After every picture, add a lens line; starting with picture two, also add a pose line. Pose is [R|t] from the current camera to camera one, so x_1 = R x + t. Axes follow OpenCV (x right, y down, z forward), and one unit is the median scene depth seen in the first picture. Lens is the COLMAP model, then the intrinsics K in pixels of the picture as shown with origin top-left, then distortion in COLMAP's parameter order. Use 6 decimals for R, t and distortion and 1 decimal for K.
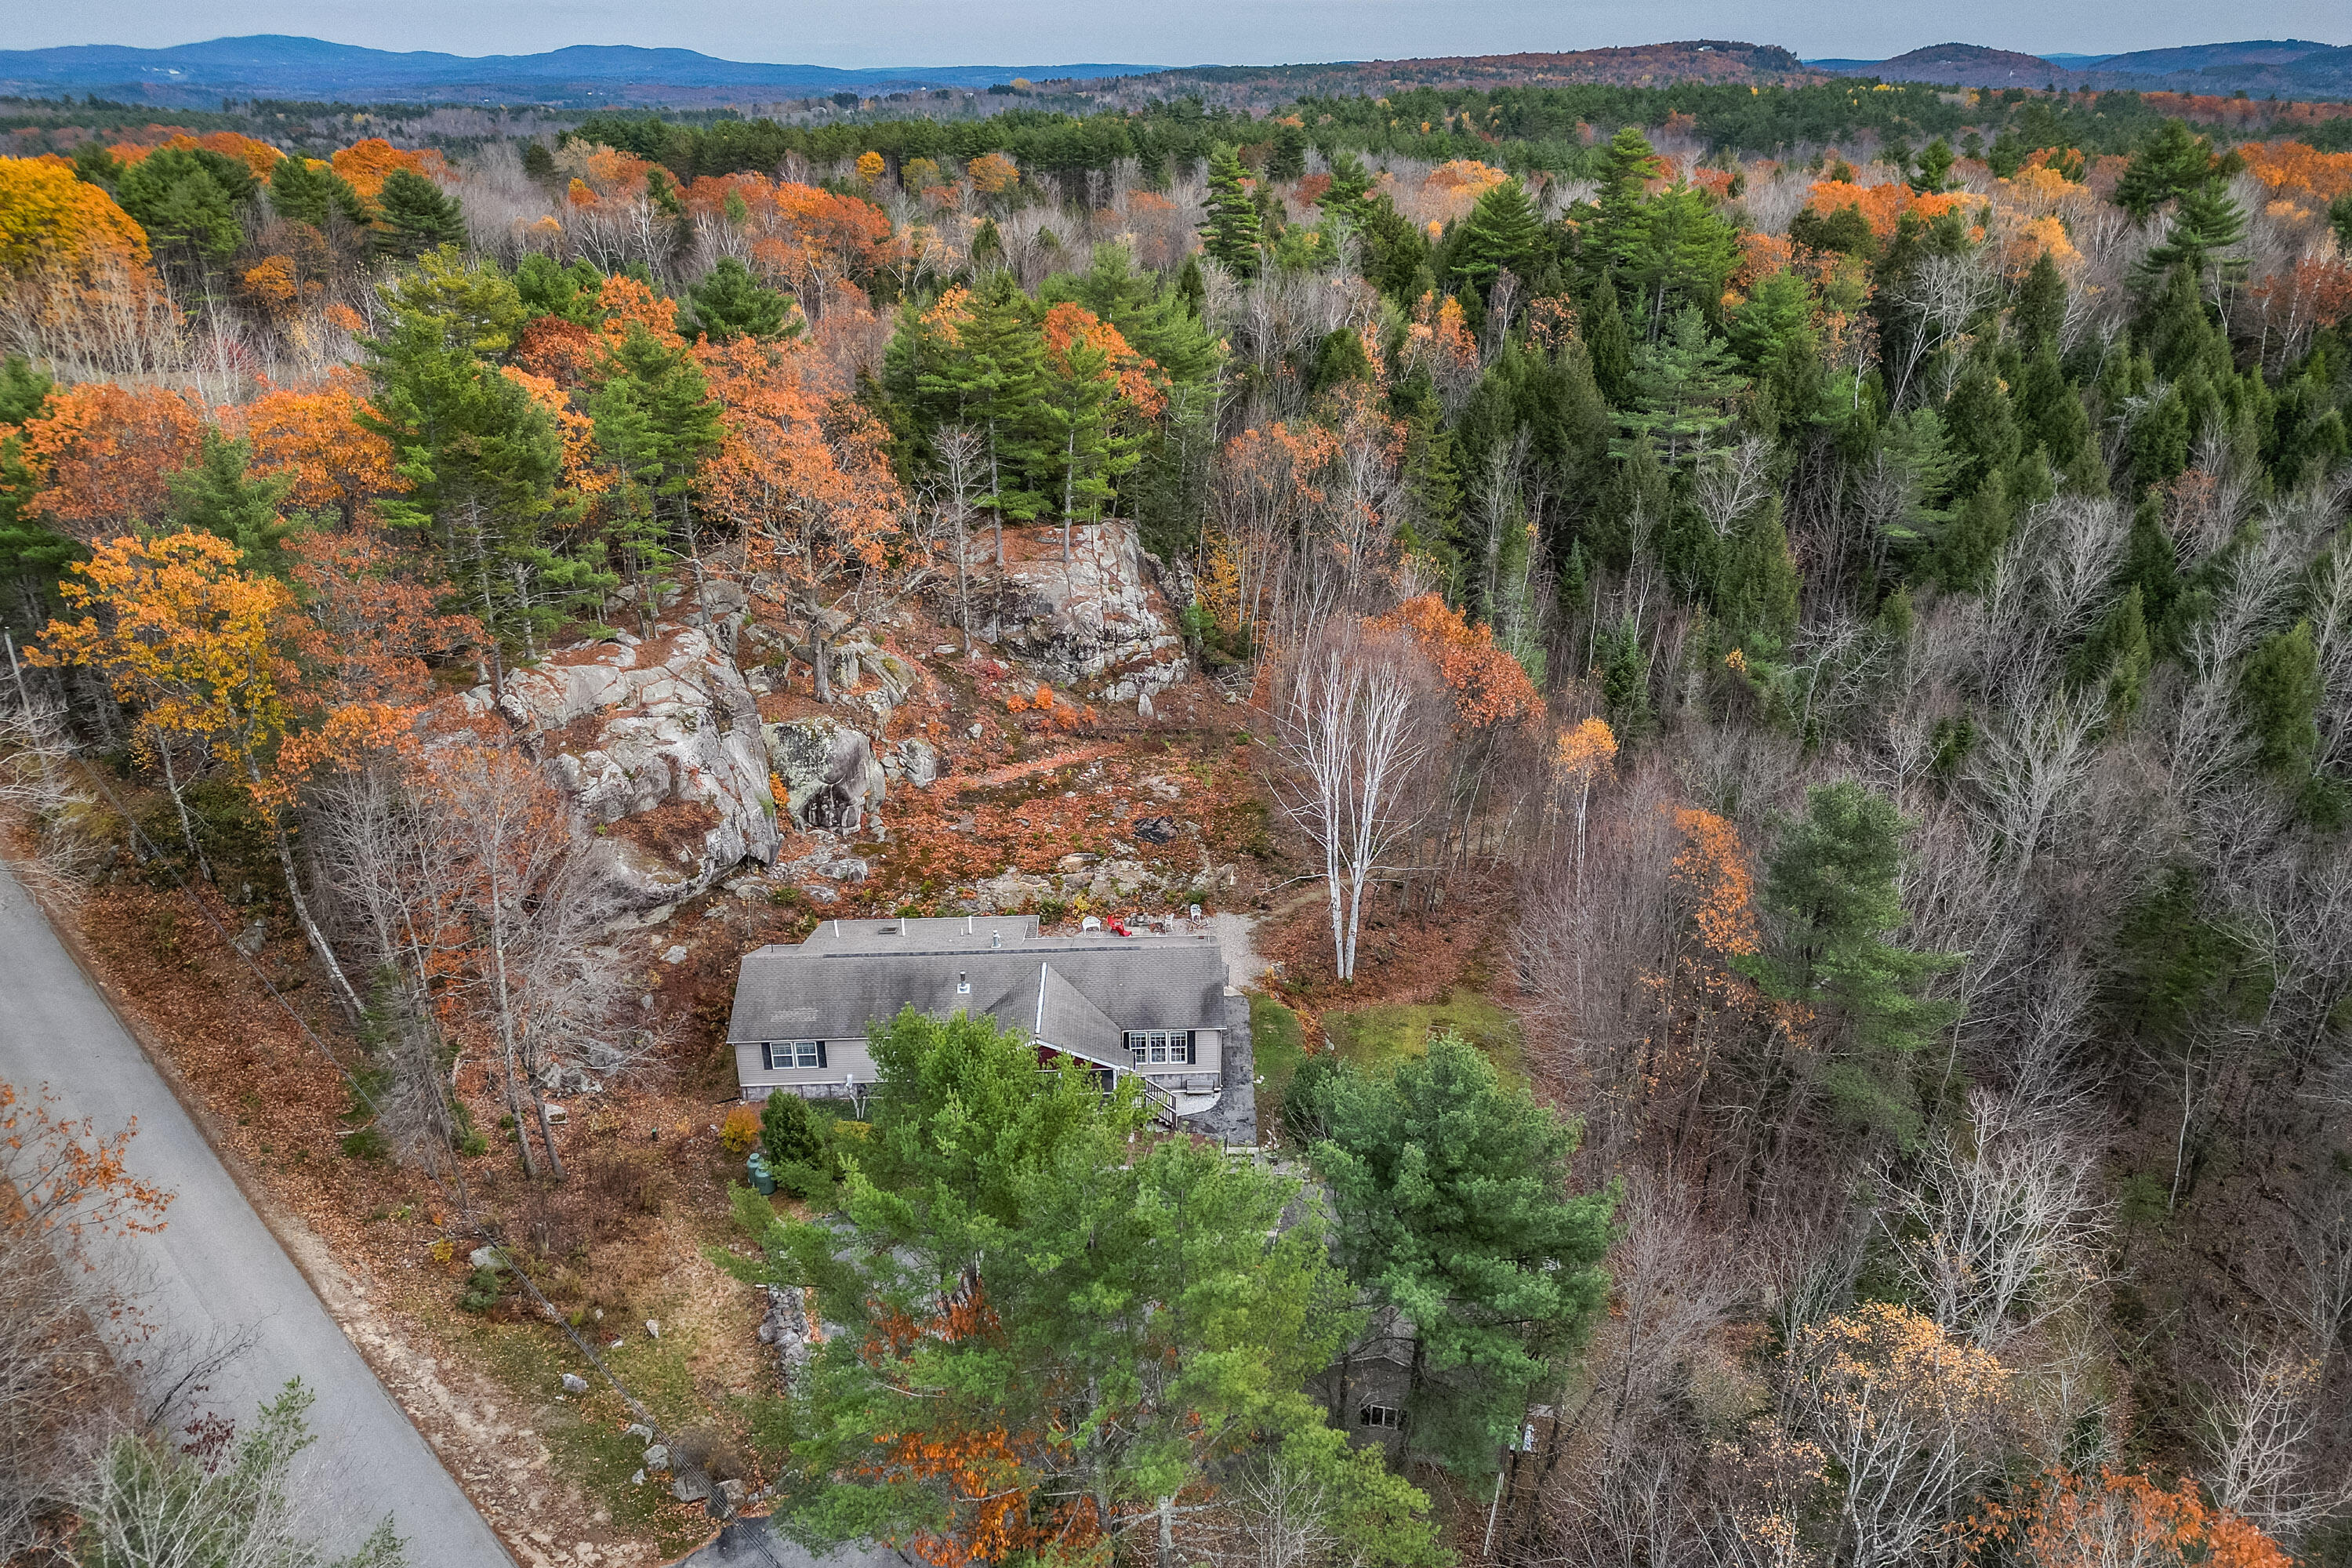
lens RADIAL K [[1632.5, 0, 1174.0], [0, 1632.5, 854.0], [0, 0, 1]] dist [0.075877, -0.068528]
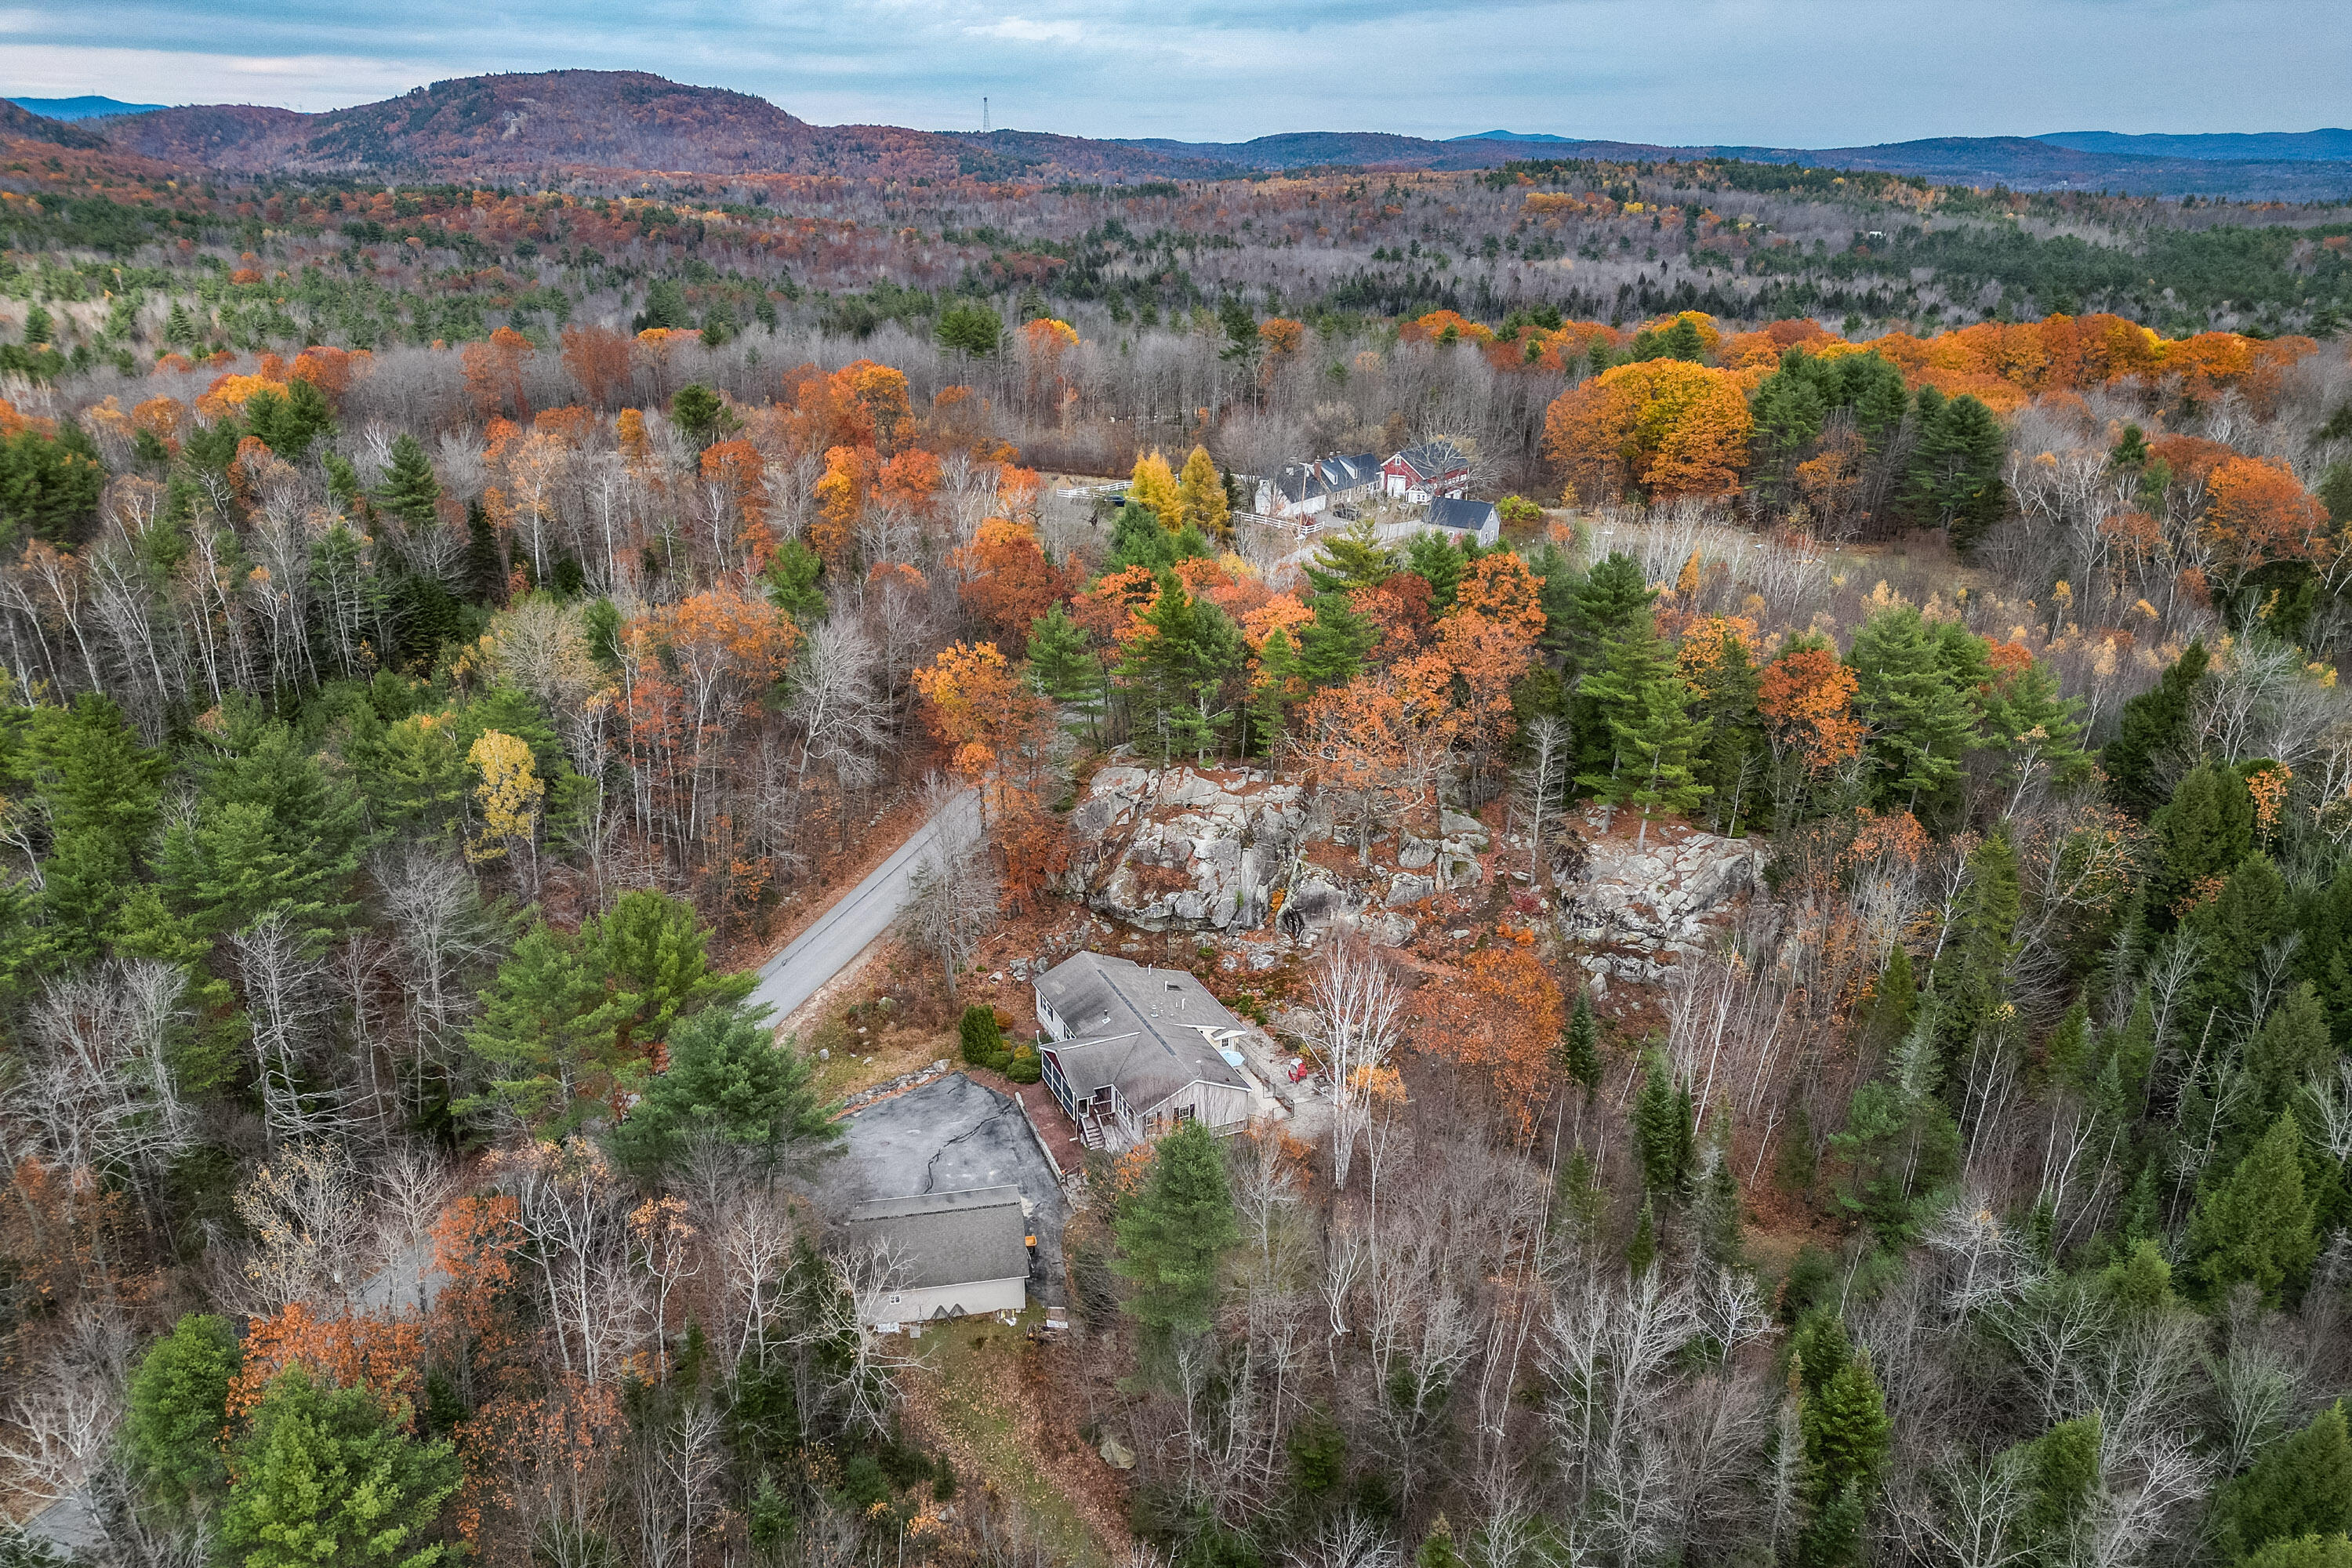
lens RADIAL K [[1632.5, 0, 1162.2], [0, 1632.5, 870.6], [0, 0, 1]] dist [0.075877, -0.068528]
pose [[0.367605, 0.371009, -0.852771, 1.006692], [-0.399031, 0.891202, 0.215717, -0.349356], [0.840024, 0.260984, 0.475654, 0.191335]]
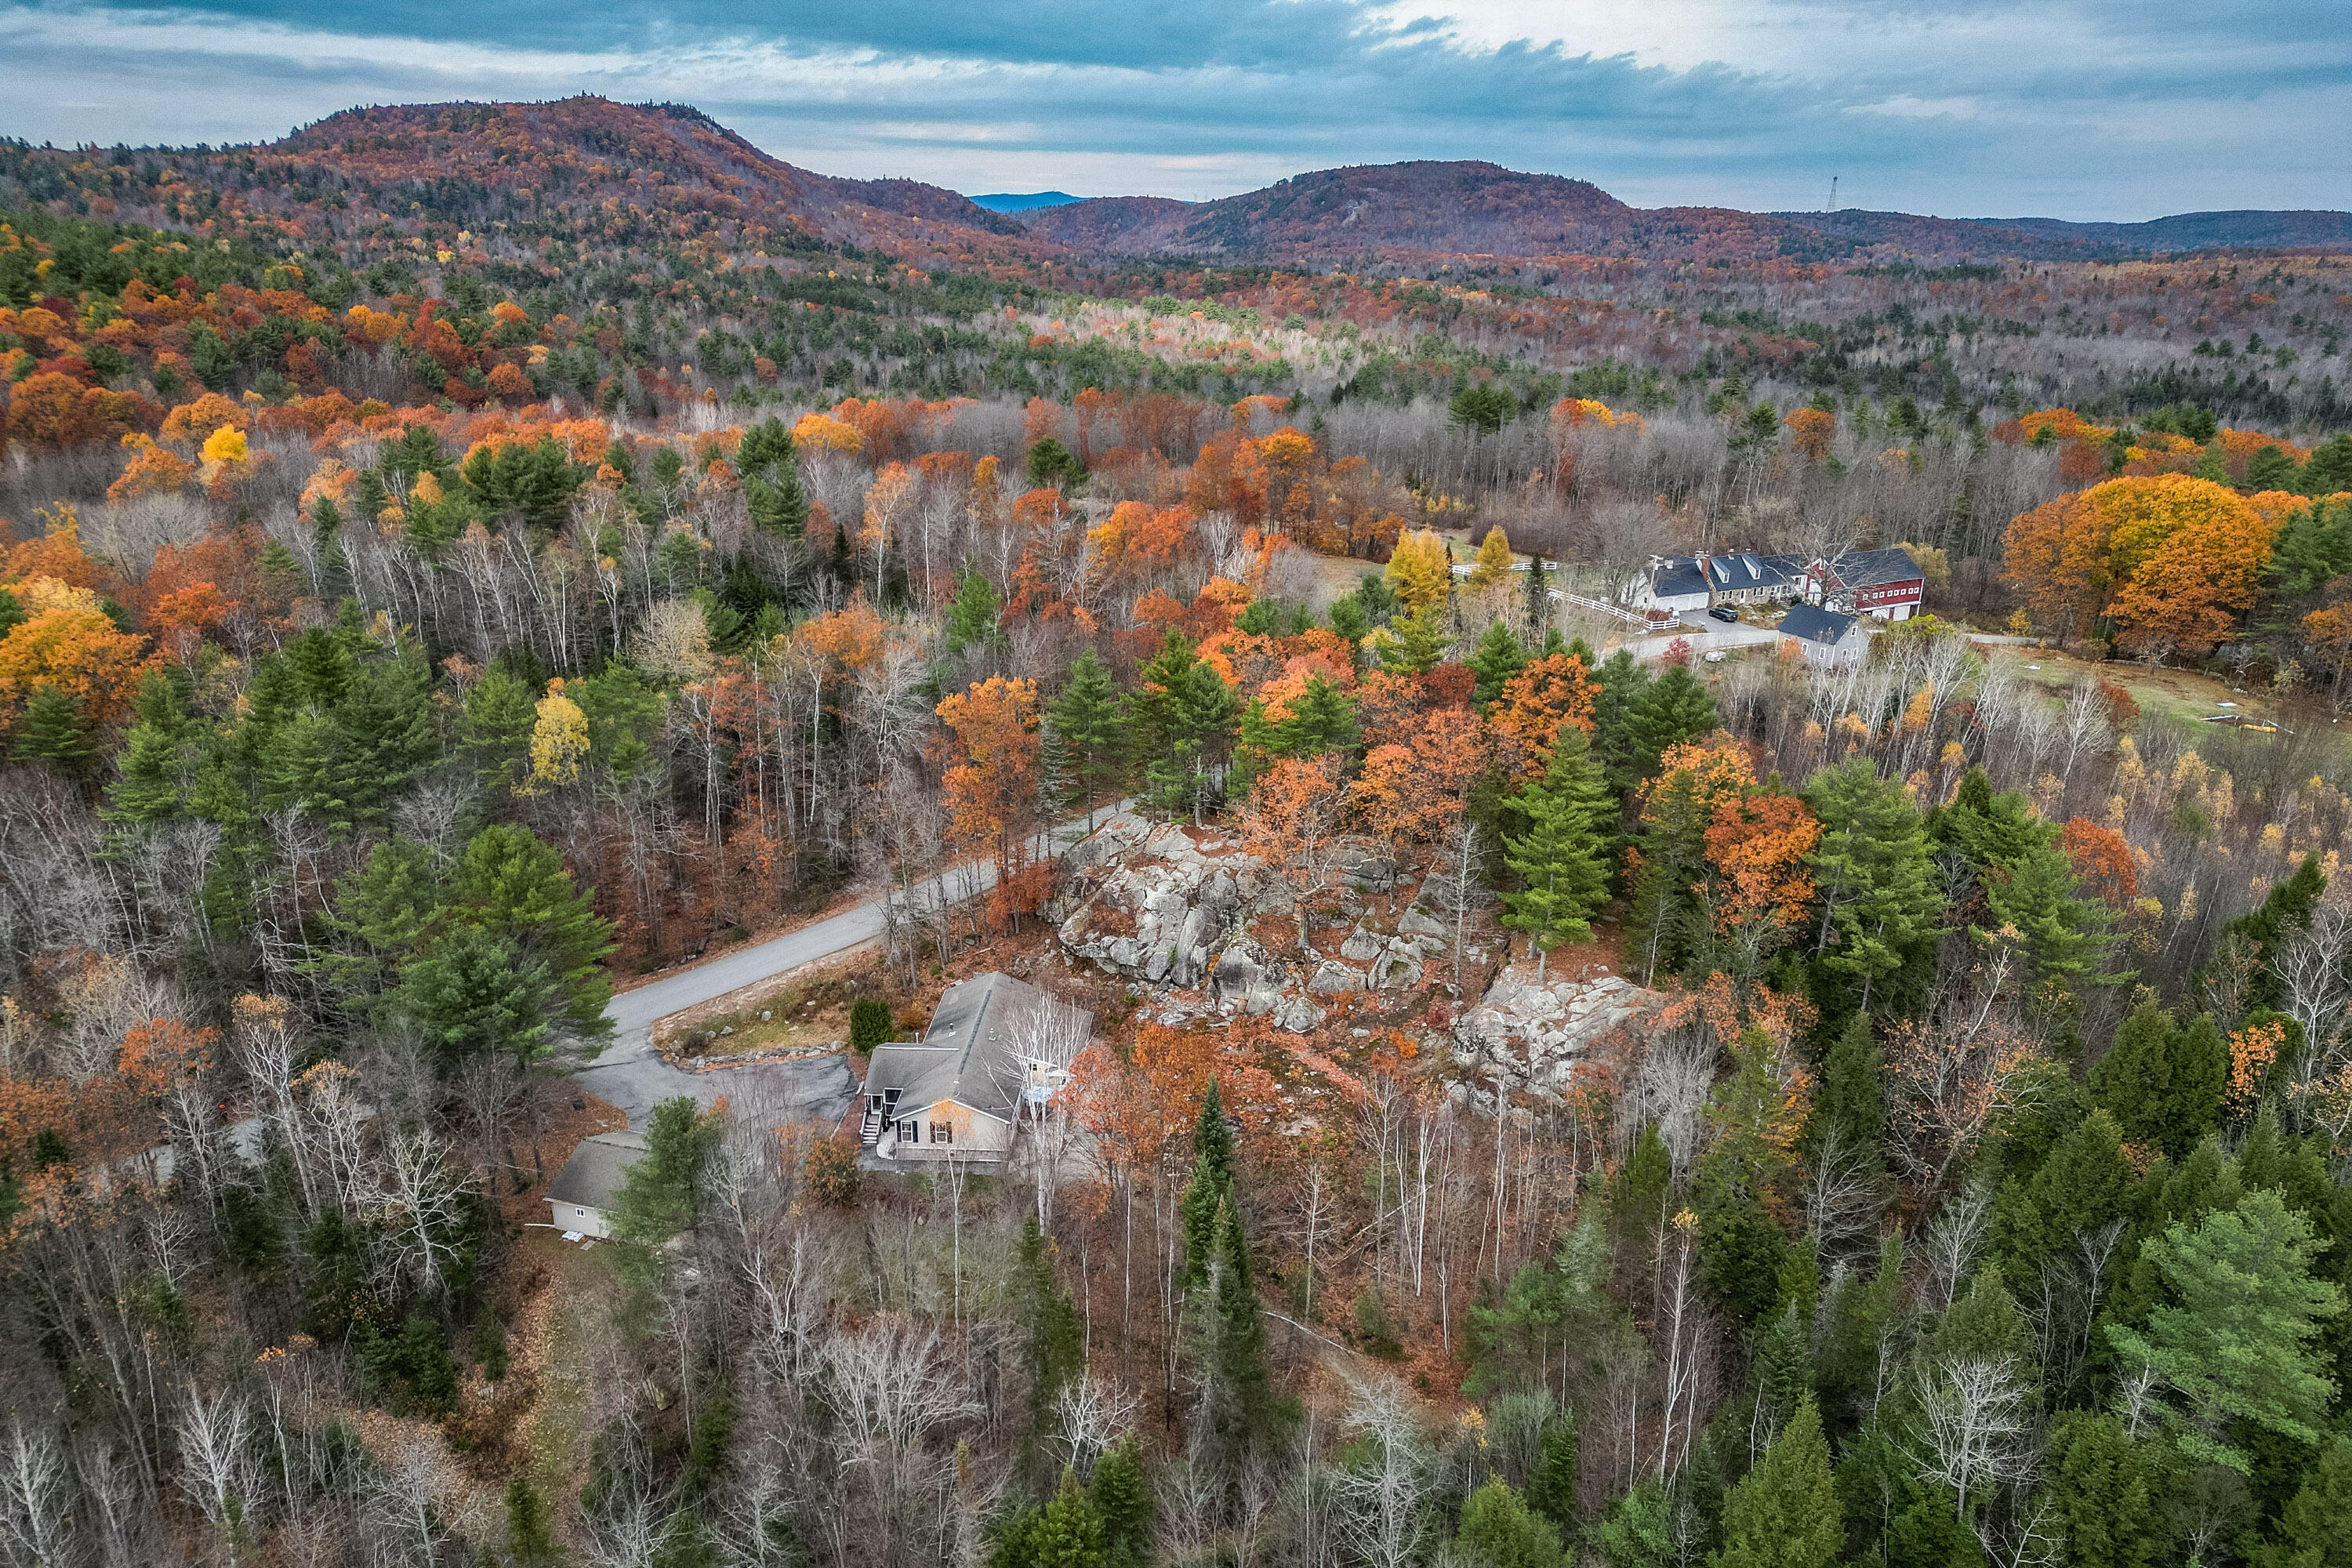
lens RADIAL K [[1632.5, 0, 1167.8], [0, 1632.5, 854.8], [0, 0, 1]] dist [0.075877, -0.068528]
pose [[-0.083853, 0.351833, -0.932300, 1.147255], [-0.433940, 0.829331, 0.352004, -0.642355], [0.897031, 0.434078, 0.083132, 0.803721]]
